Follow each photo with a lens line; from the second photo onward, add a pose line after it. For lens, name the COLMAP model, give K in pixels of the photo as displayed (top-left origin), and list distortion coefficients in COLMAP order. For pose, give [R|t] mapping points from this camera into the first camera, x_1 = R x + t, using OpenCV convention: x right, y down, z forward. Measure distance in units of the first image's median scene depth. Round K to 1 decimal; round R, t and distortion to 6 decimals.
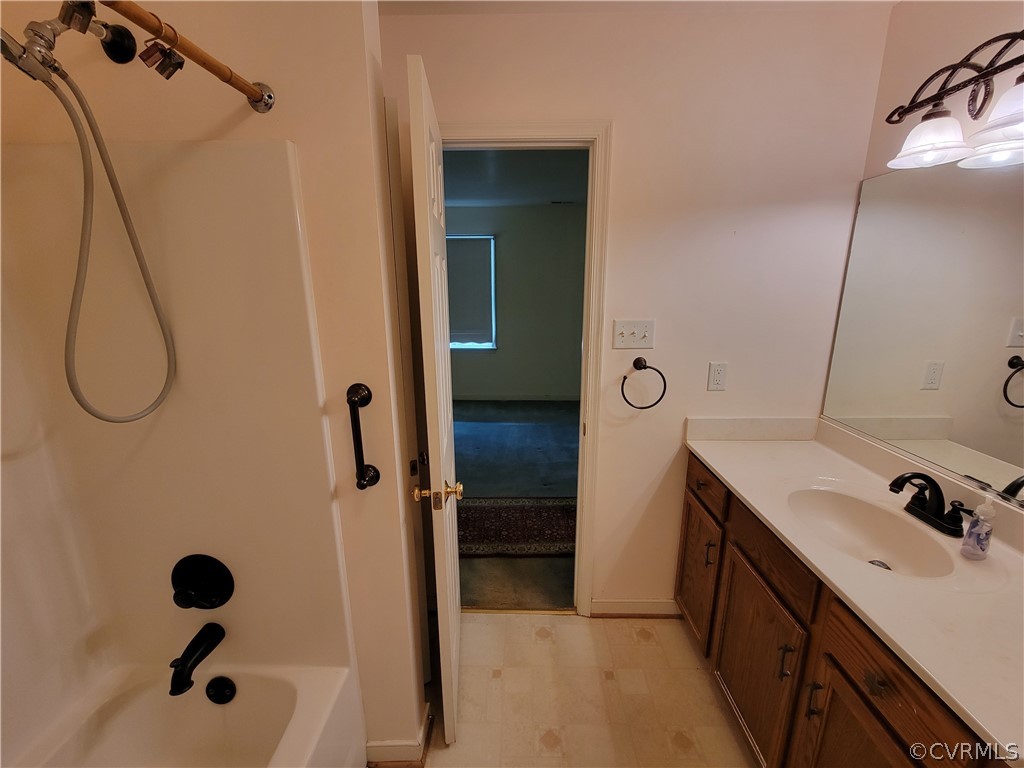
lens RADIAL K [[419.4, 0, 512.0], [0, 419.4, 384.0], [0, 0, 1]] dist [-0.000182, 0.000121]
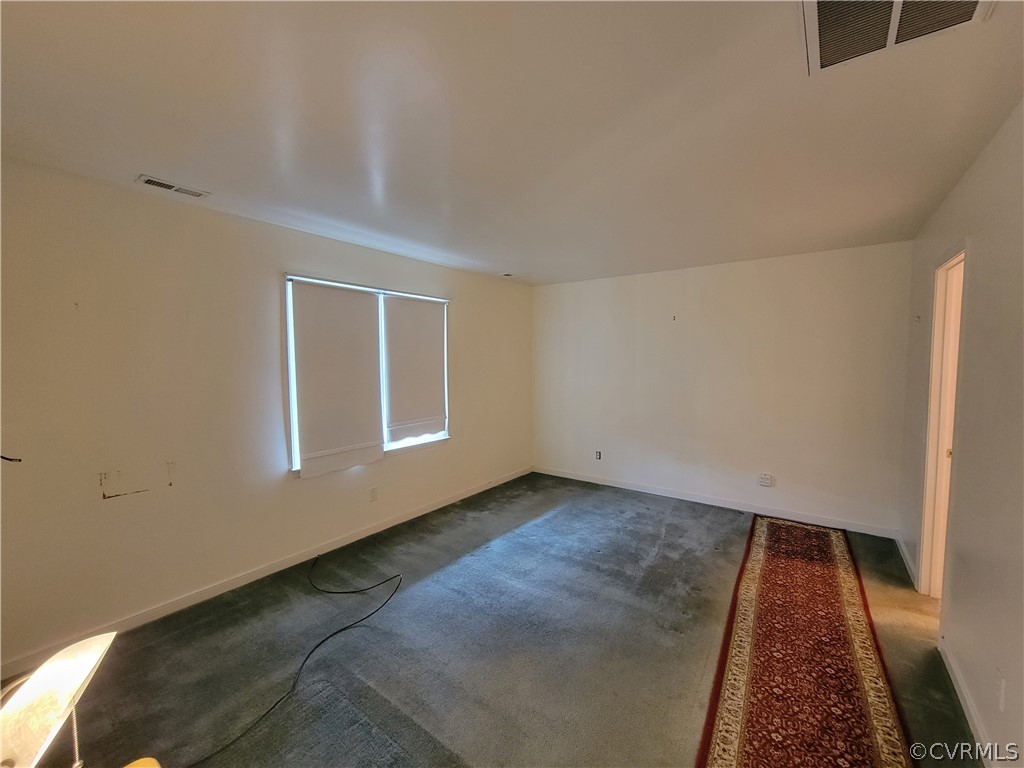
lens RADIAL K [[419.4, 0, 512.0], [0, 419.4, 384.0], [0, 0, 1]] dist [-0.000182, 0.000121]
pose [[0.587882, -0.038911, 0.808010, -0.624860], [0.186890, 0.978353, -0.088862, -0.094200], [-0.787062, 0.203250, 0.582428, 0.436527]]
